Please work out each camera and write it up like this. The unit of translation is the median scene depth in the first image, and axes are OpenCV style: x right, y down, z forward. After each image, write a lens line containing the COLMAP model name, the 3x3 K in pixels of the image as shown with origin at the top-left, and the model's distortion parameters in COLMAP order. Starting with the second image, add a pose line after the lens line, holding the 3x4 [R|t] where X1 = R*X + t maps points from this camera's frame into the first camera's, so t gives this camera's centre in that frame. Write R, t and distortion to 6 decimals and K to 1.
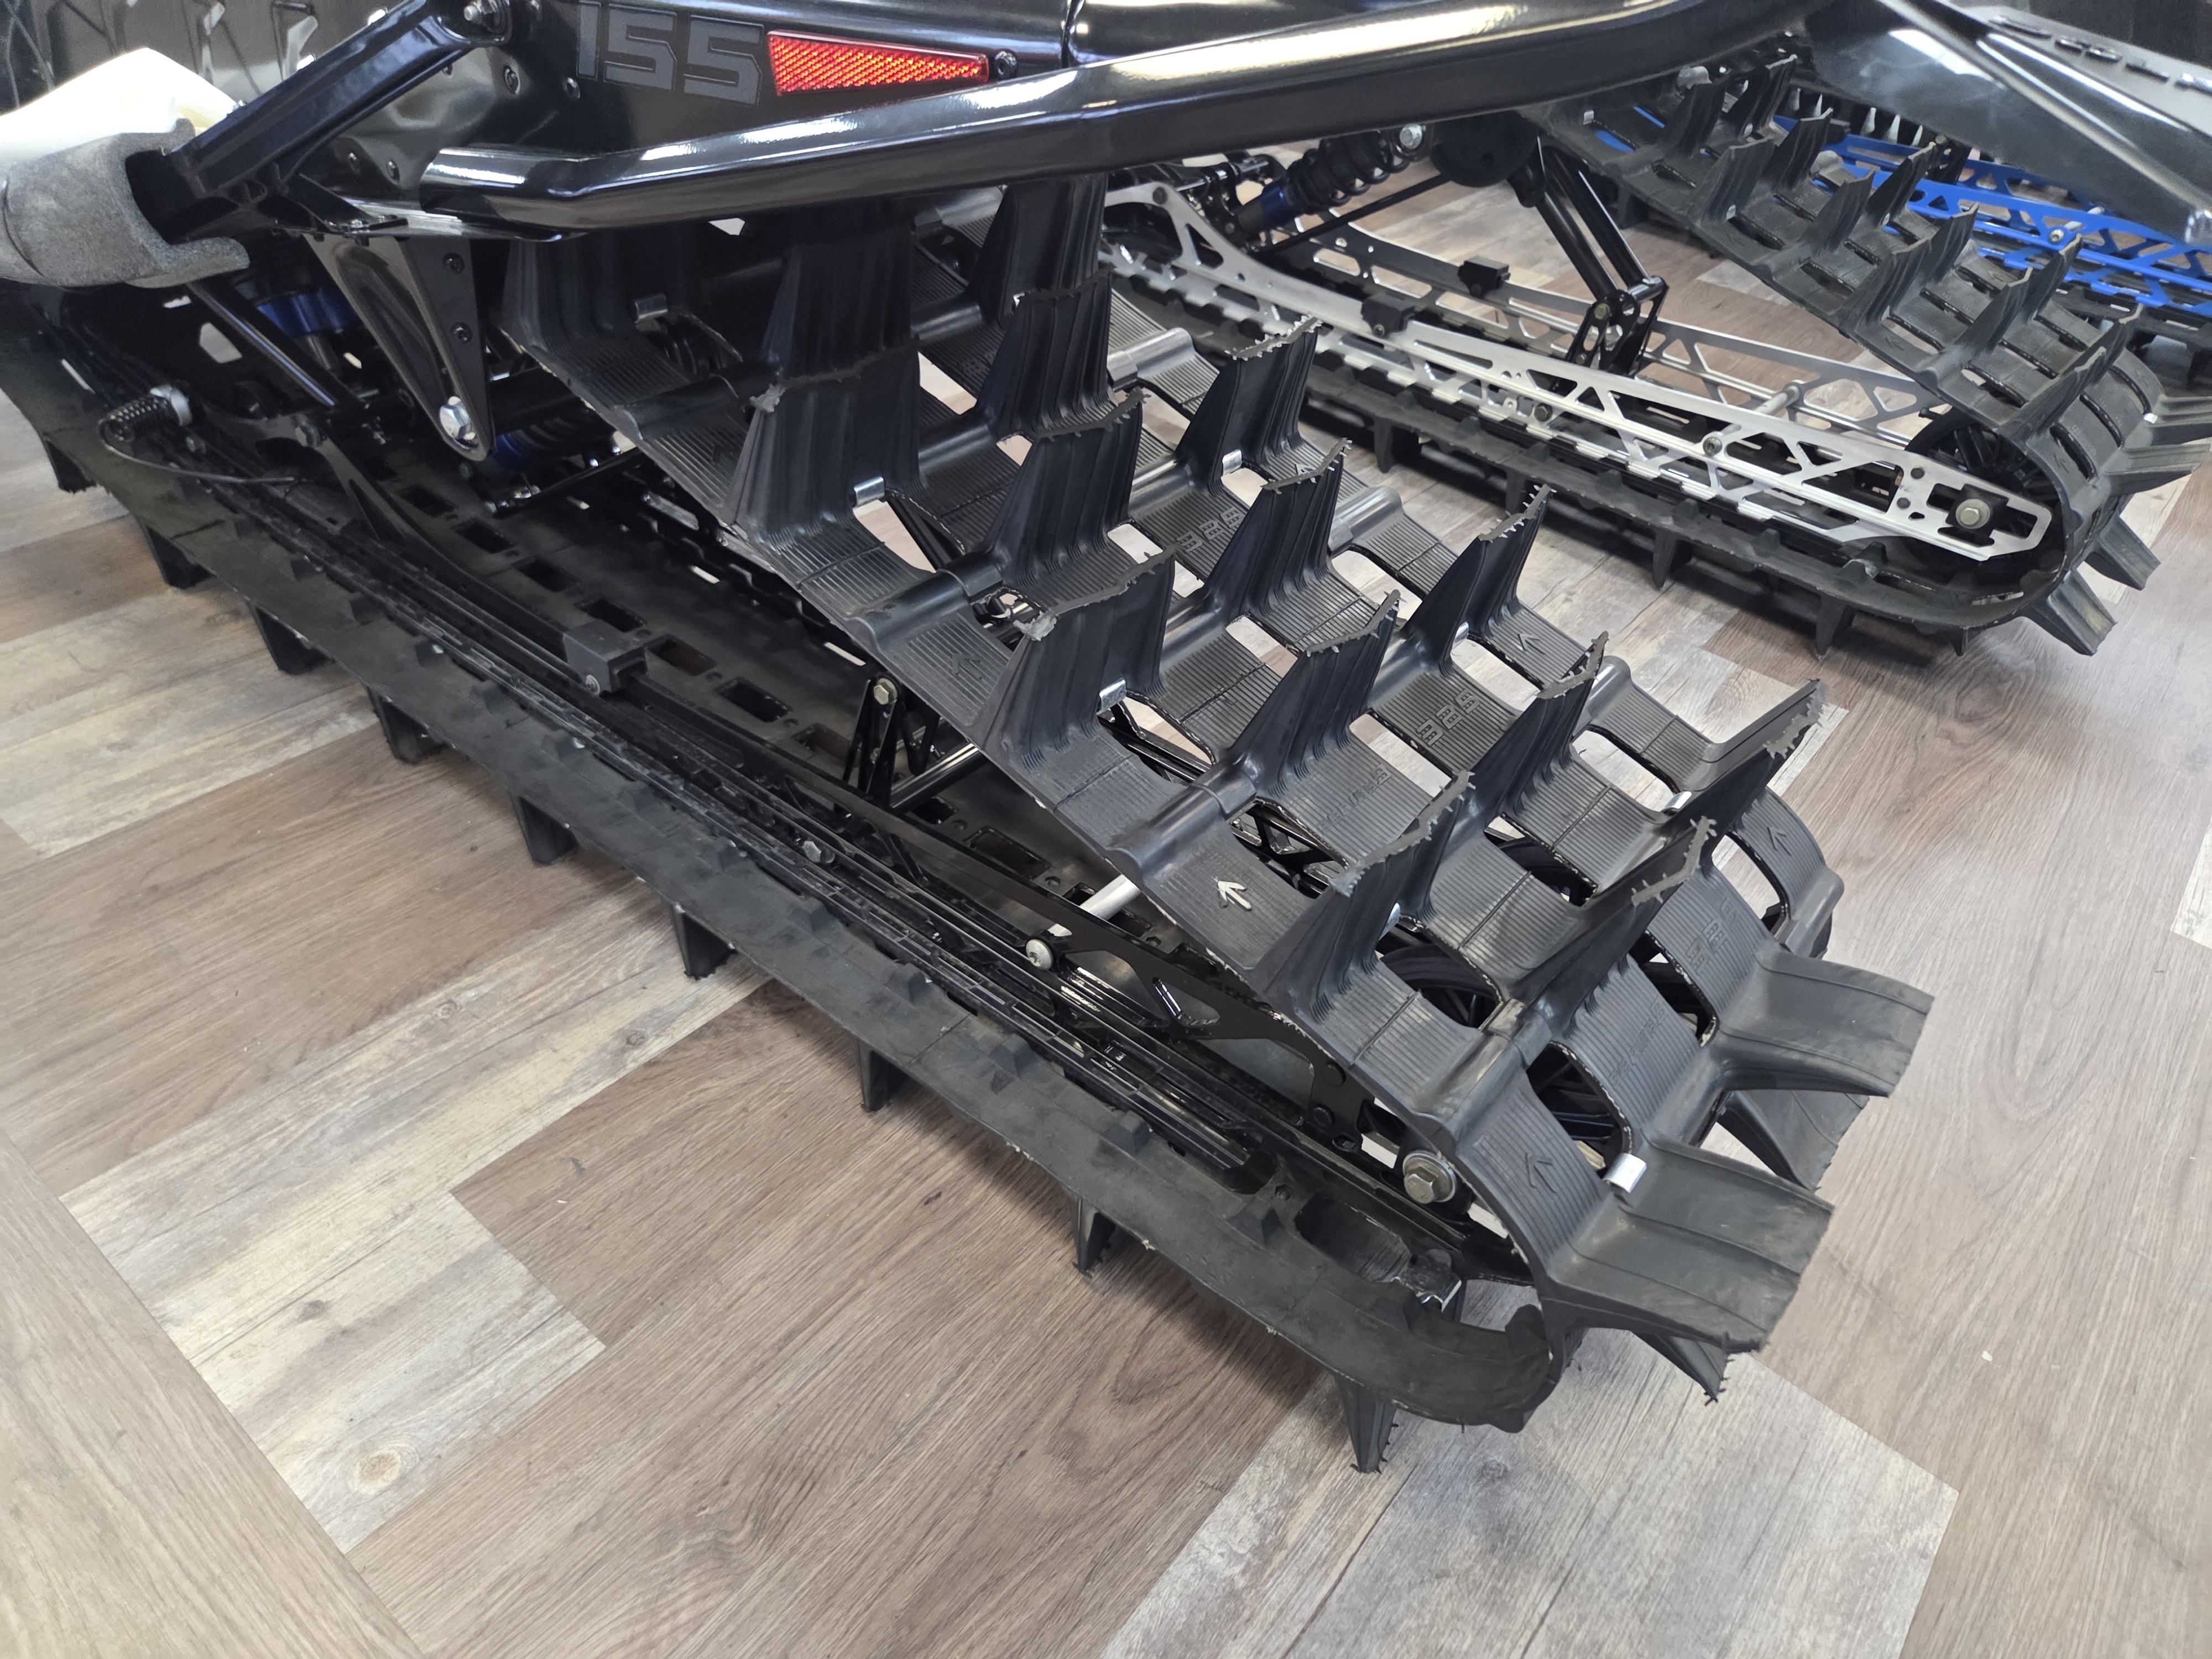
lens RADIAL K [[1473.6, 0, 1101.5], [0, 1473.6, 838.9], [0, 0, 1]] dist [0.052461, -0.046125]
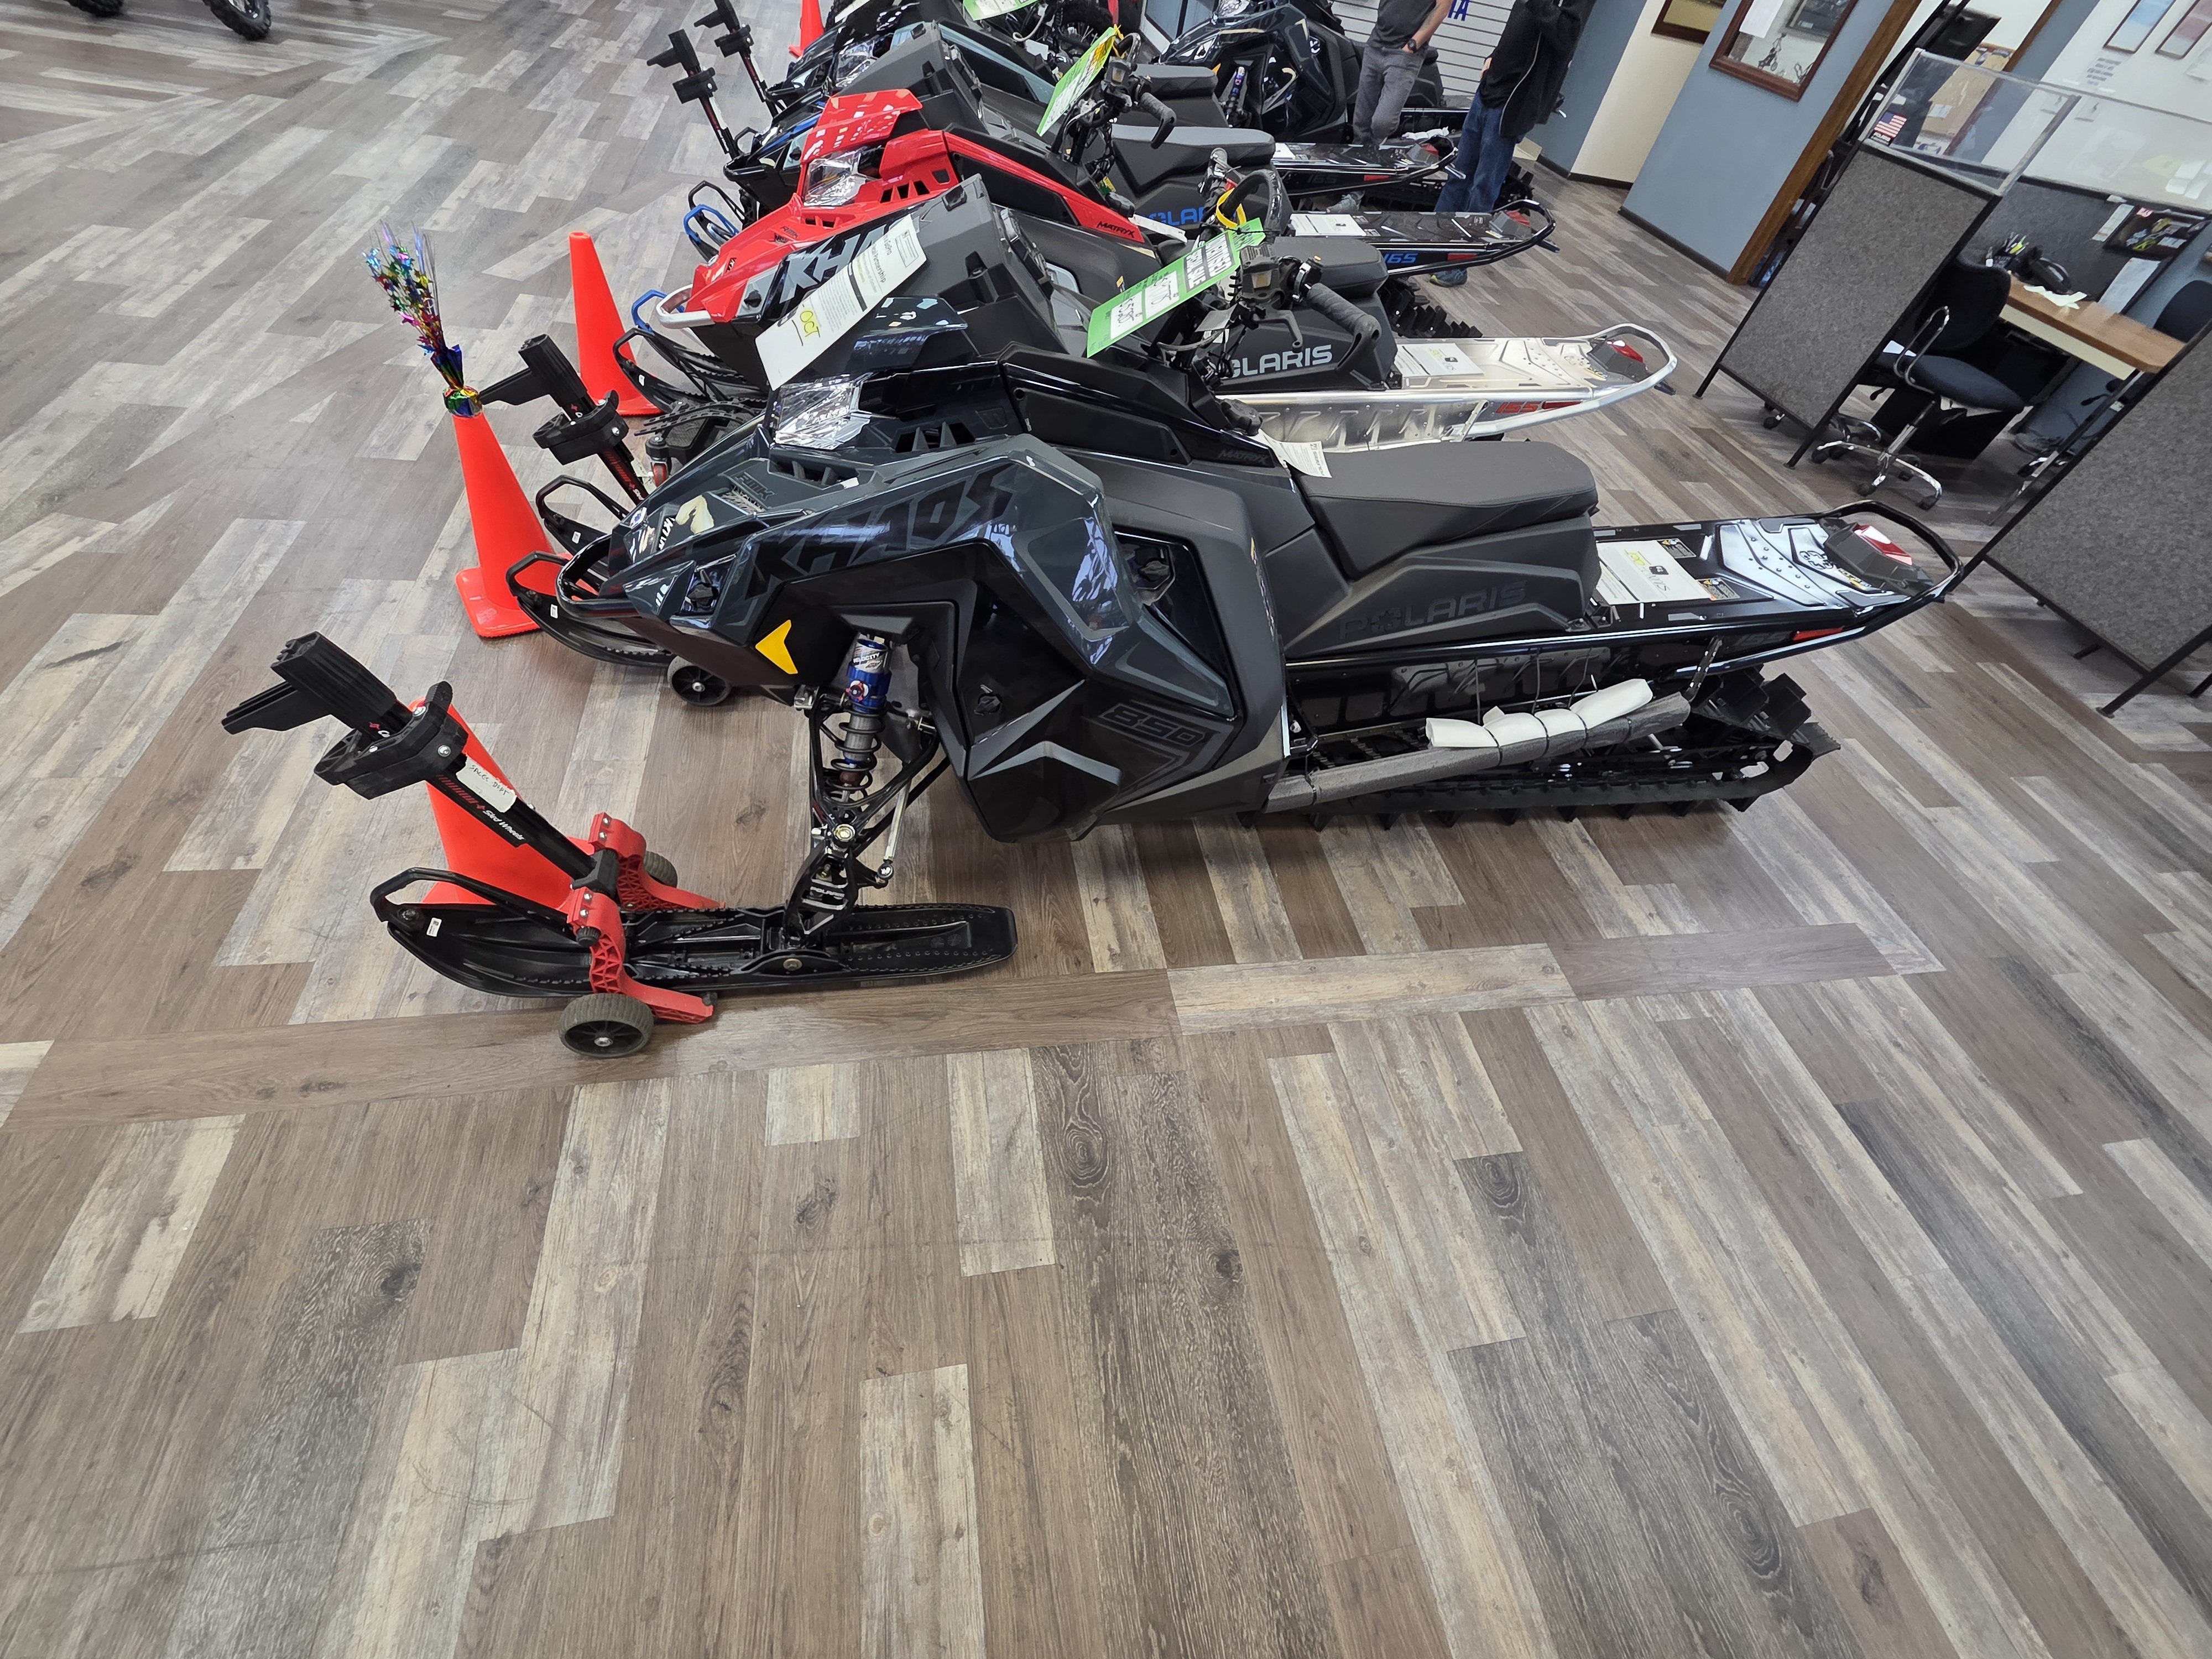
lens RADIAL K [[905.0, 0, 1113.6], [0, 905.0, 825.2], [0, 0, 1]] dist [0.003376, -0.000201]
pose [[0.655392, -0.561414, 0.505248, -1.958592], [0.403232, 0.825720, 0.394450, -1.127785], [-0.638643, -0.054787, 0.767550, -0.009850]]
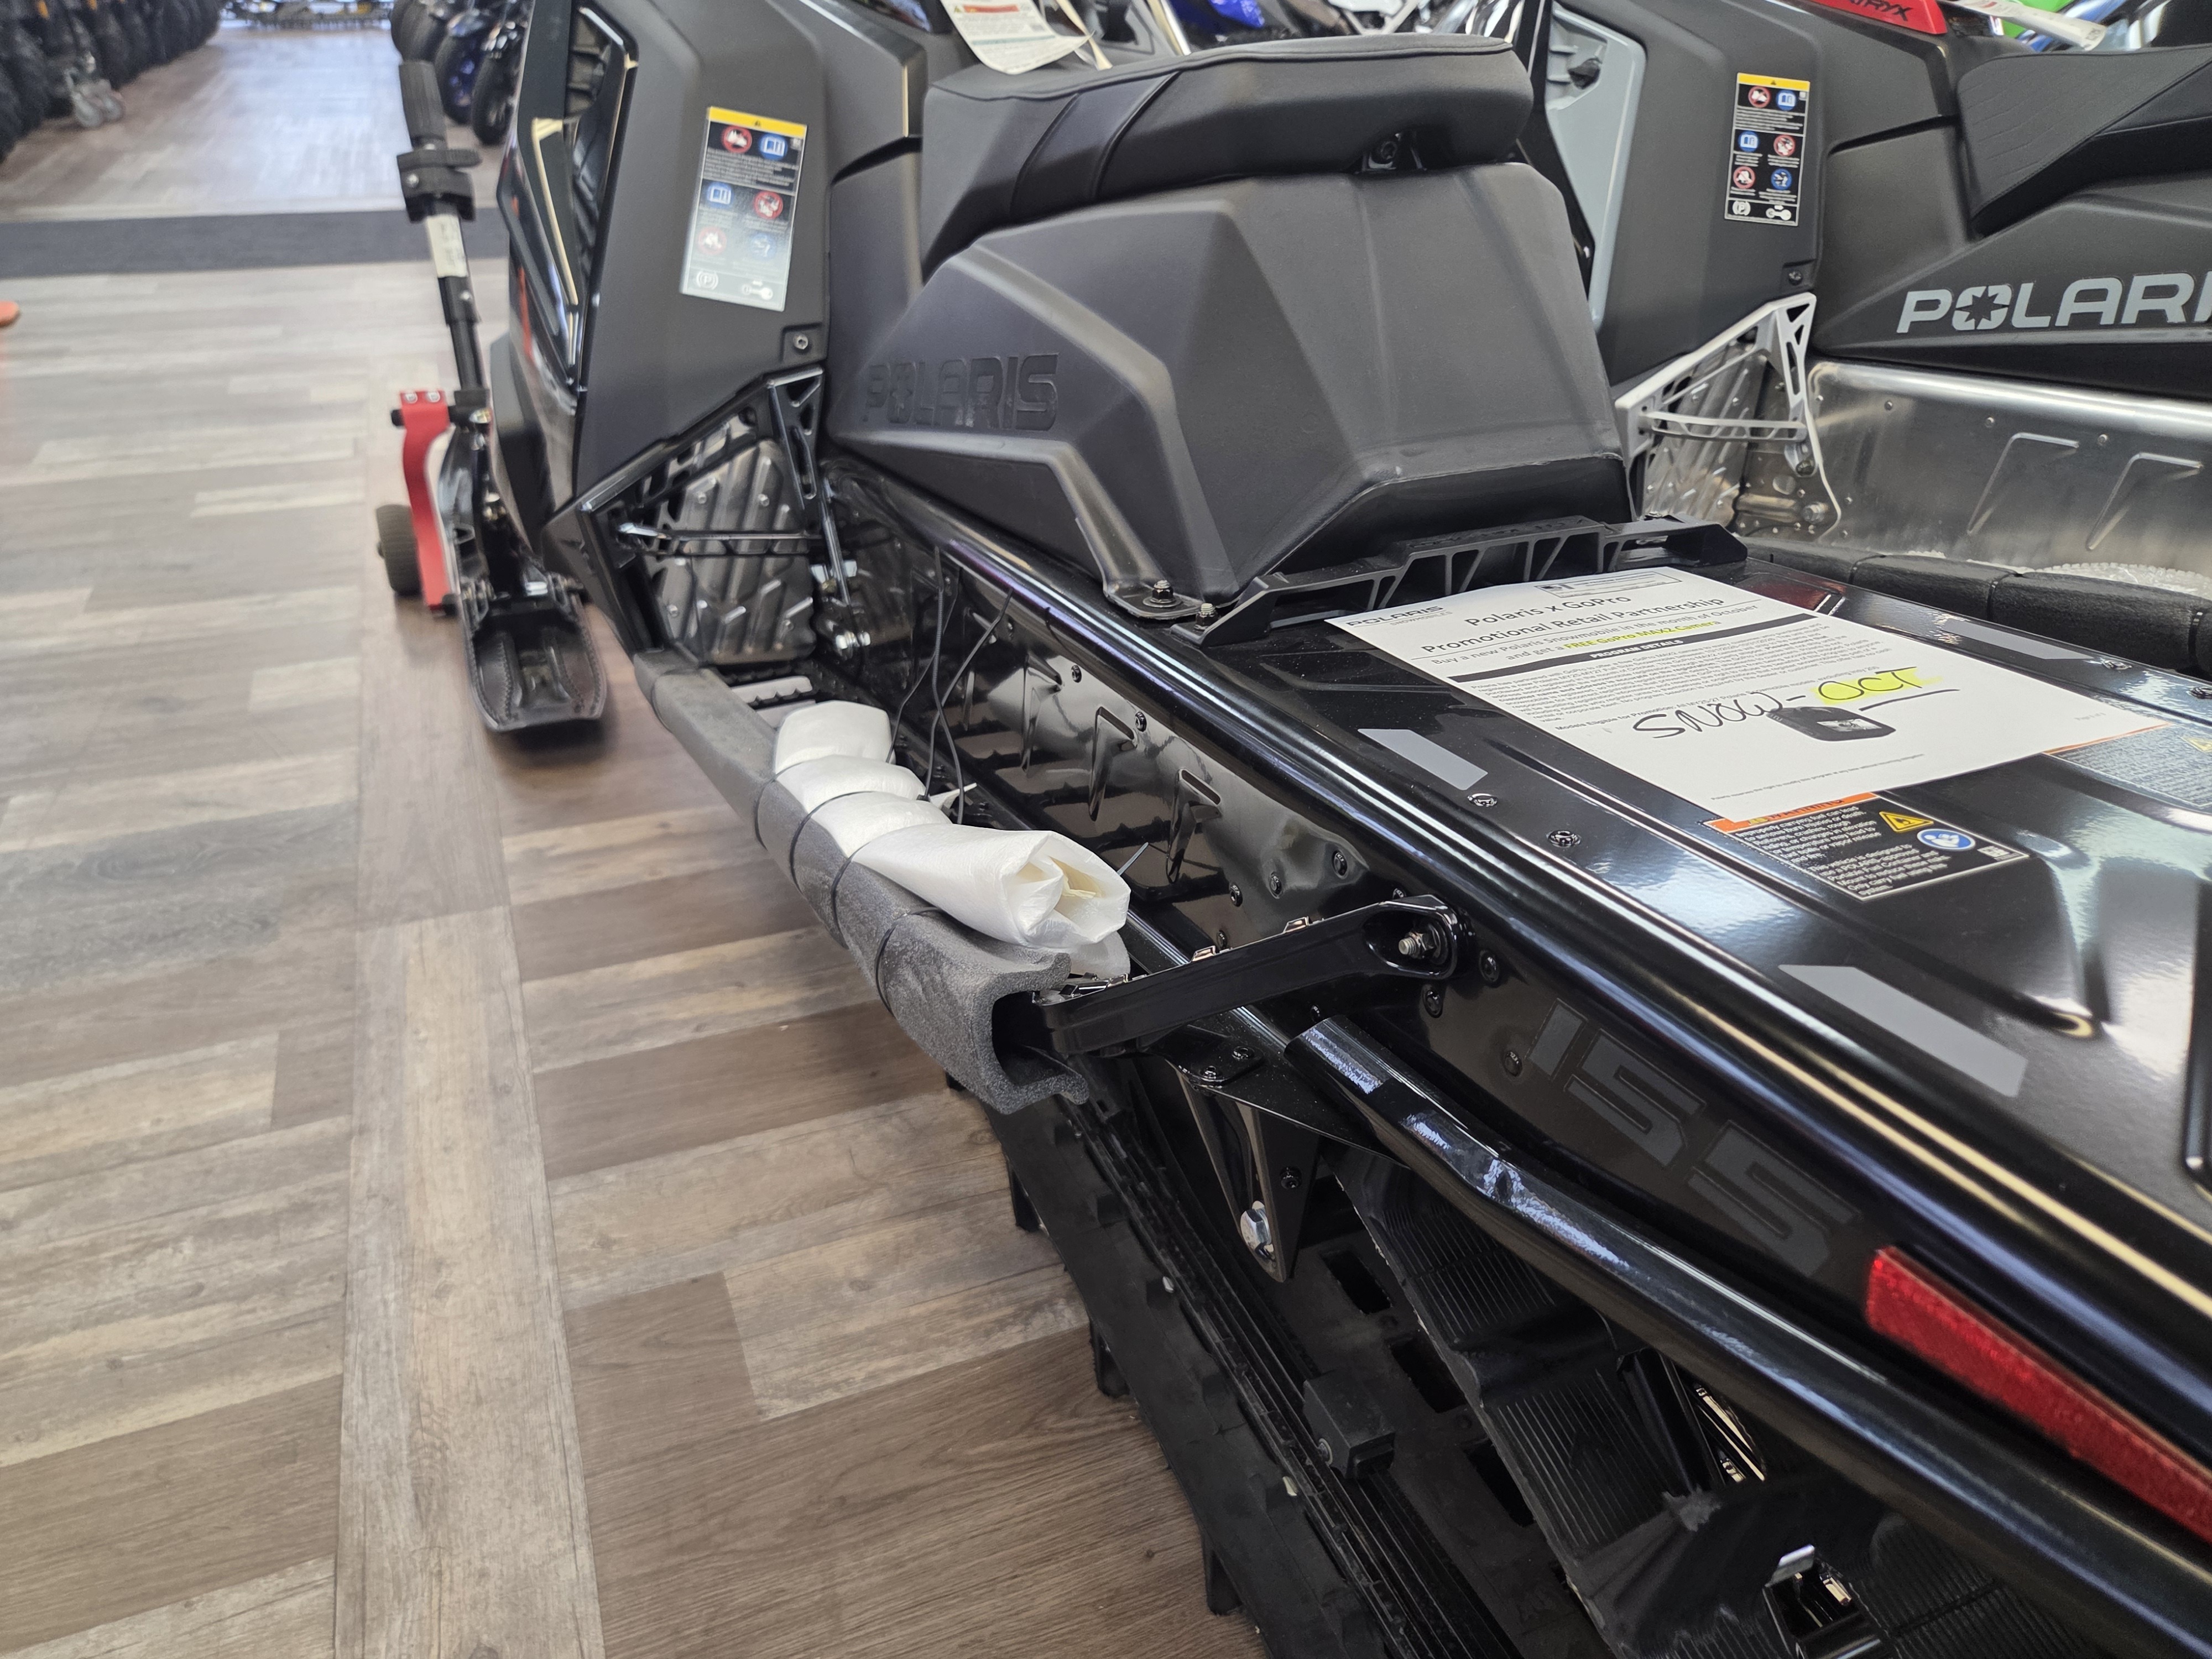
lens RADIAL K [[1489.4, 0, 1089.2], [0, 1489.4, 829.3], [0, 0, 1]] dist [0.034701, -0.035057]
pose [[0.875633, 0.163122, -0.454597, -0.123206], [-0.247370, 0.959882, -0.132044, -0.264928], [0.414820, 0.228076, 0.880855, 0.120147]]
